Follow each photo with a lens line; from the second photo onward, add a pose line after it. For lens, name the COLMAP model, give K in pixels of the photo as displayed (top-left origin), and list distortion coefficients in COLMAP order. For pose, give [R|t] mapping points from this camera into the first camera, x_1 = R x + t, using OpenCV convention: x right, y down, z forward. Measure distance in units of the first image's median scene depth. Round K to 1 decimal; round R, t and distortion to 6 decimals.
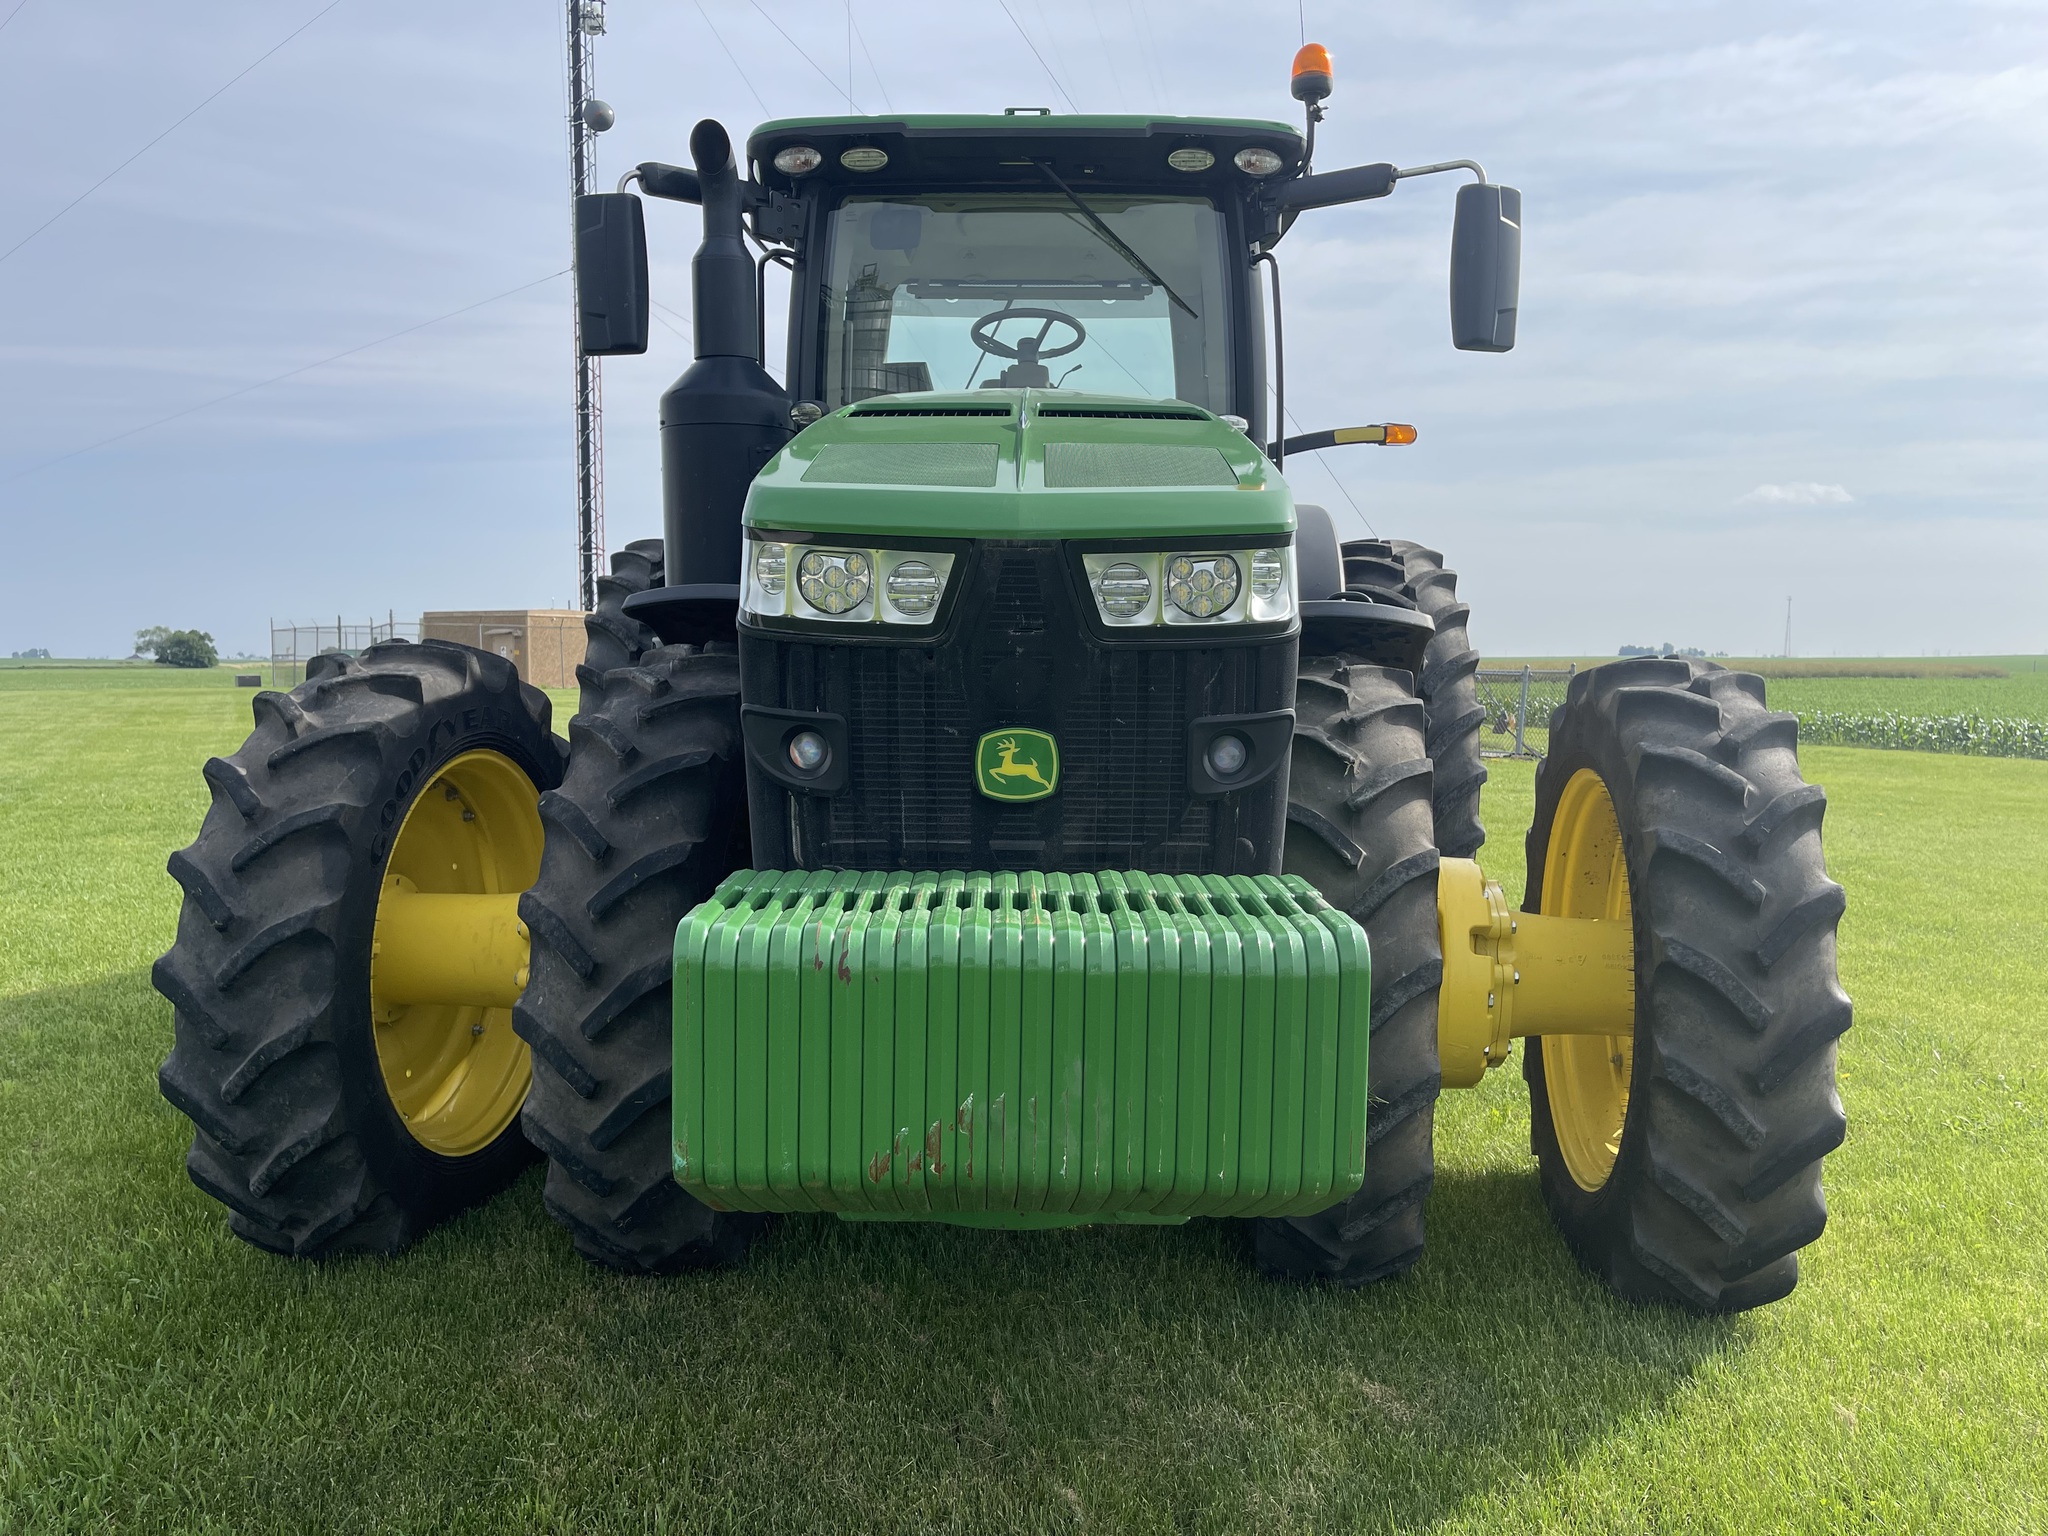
lens RADIAL K [[1592.2, 0, 1035.4], [0, 1592.2, 756.7], [0, 0, 1]] dist [0.003088, -0.000594]
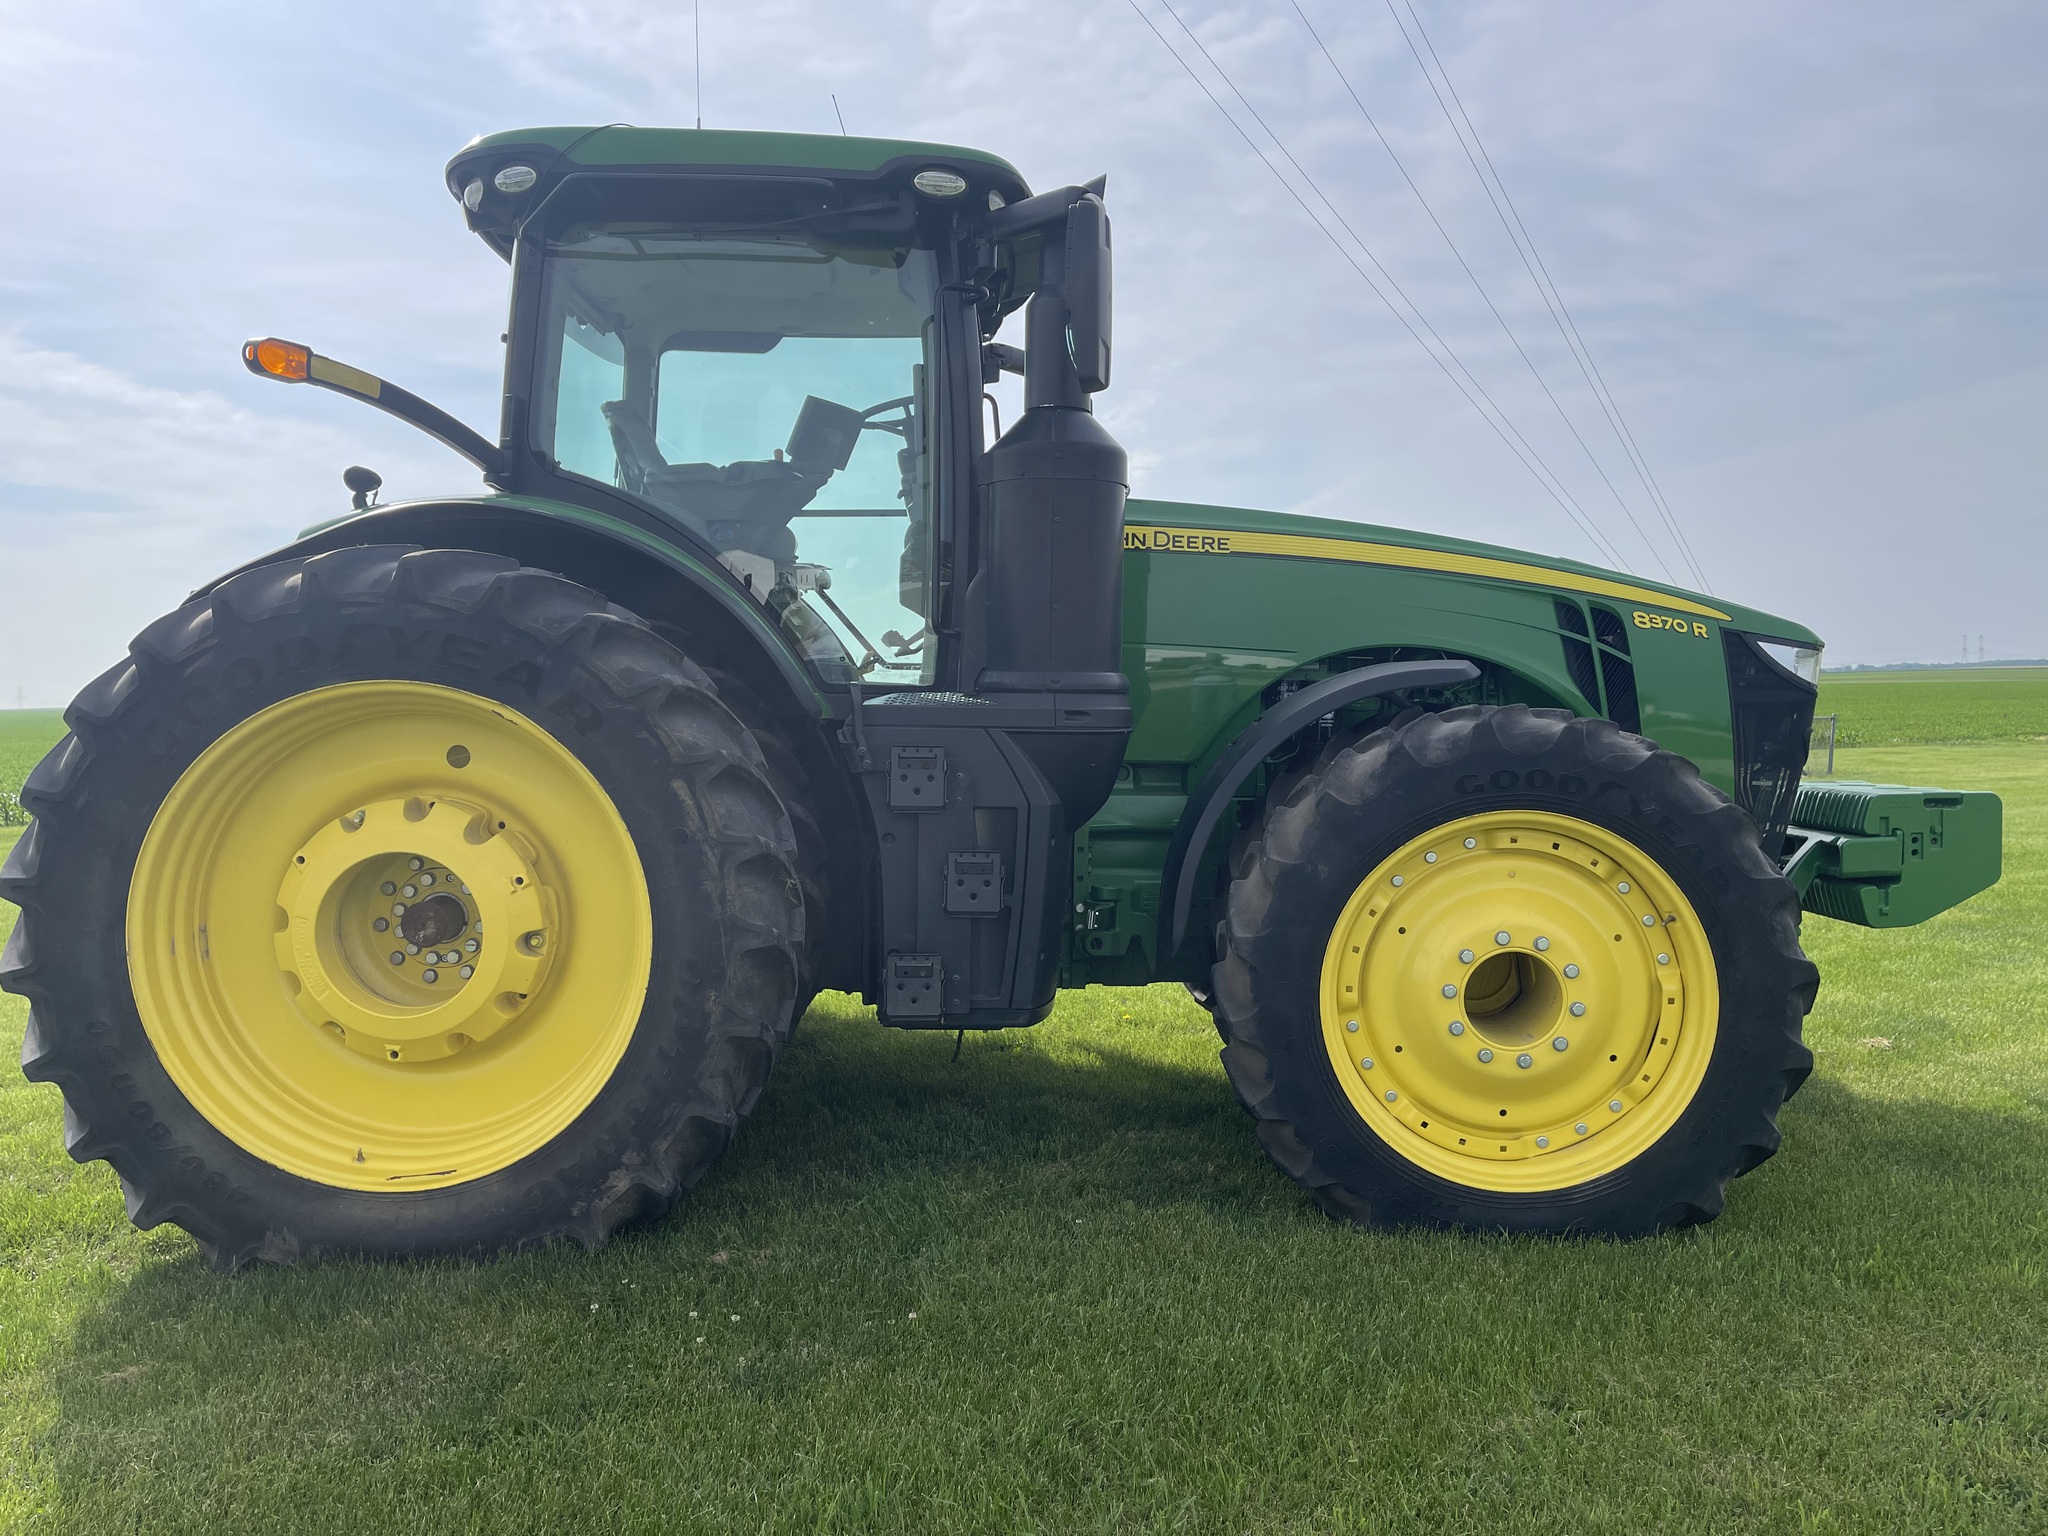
lens RADIAL K [[1551.0, 0, 1026.5], [0, 1551.0, 789.1], [0, 0, 1]] dist [0.054440, -0.067844]
pose [[-0.029800, -0.064228, 0.997490, -1.110151], [0.082883, 0.994338, 0.066502, -0.088125], [-0.996114, 0.084656, -0.024308, 1.041413]]
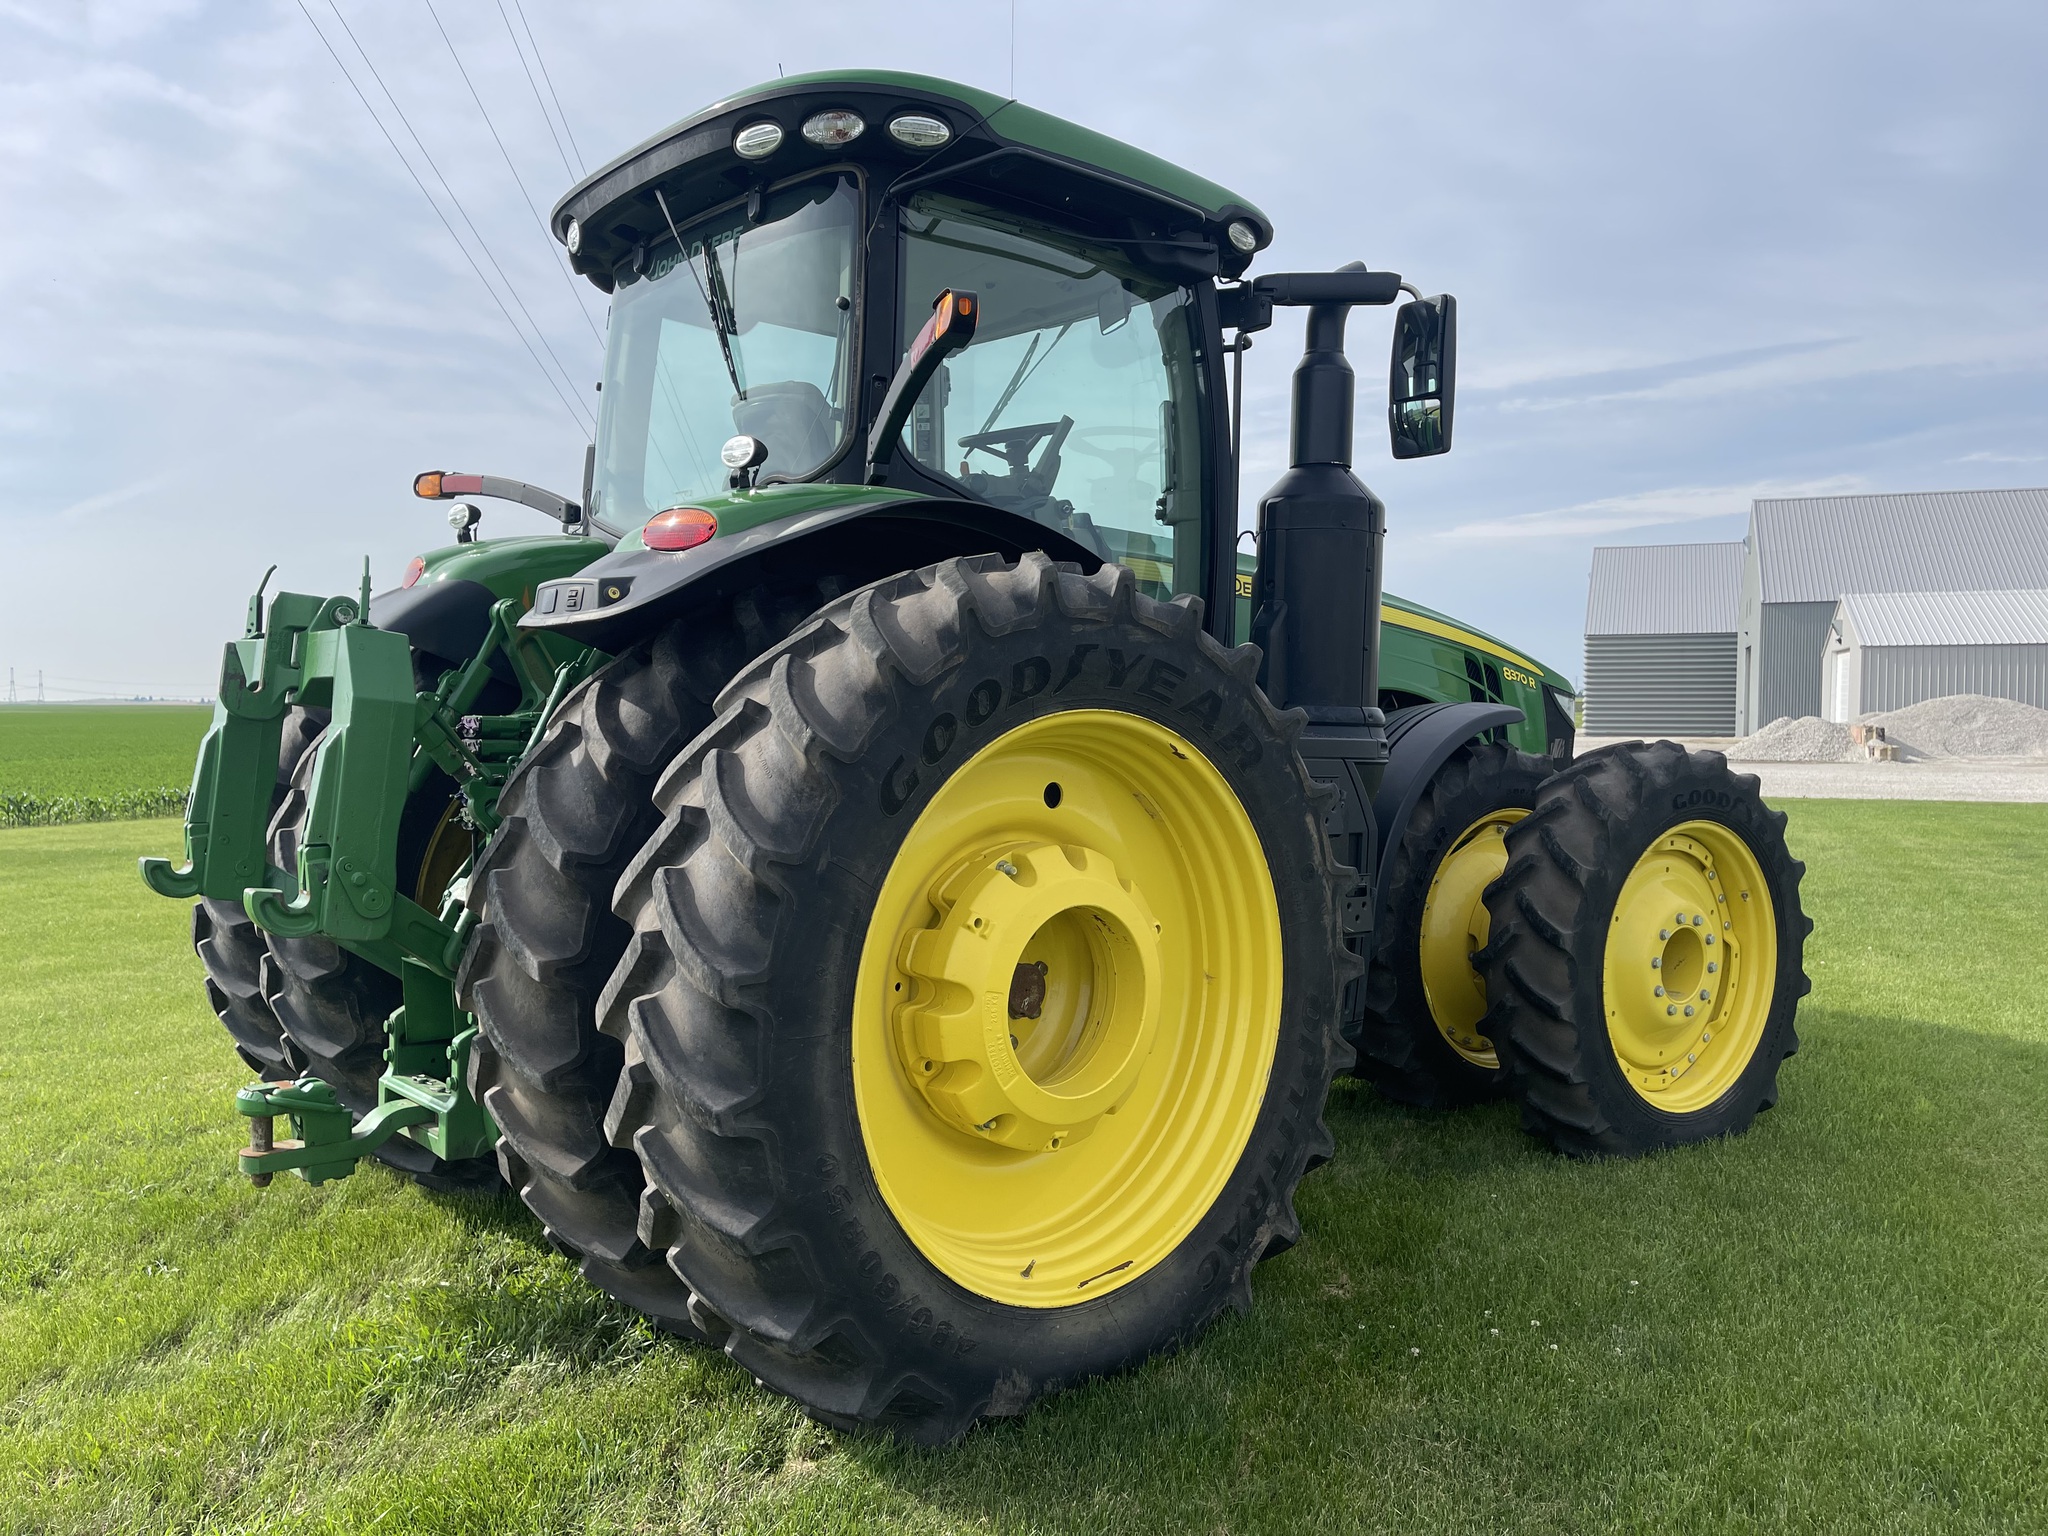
lens RADIAL K [[1551.0, 0, 1026.5], [0, 1551.0, 789.1], [0, 0, 1]] dist [0.054440, -0.067844]
pose [[-0.667783, -0.043358, 0.743092, -0.807517], [0.046221, 0.993960, 0.099532, -0.149863], [-0.742920, 0.100813, -0.661746, 1.797340]]
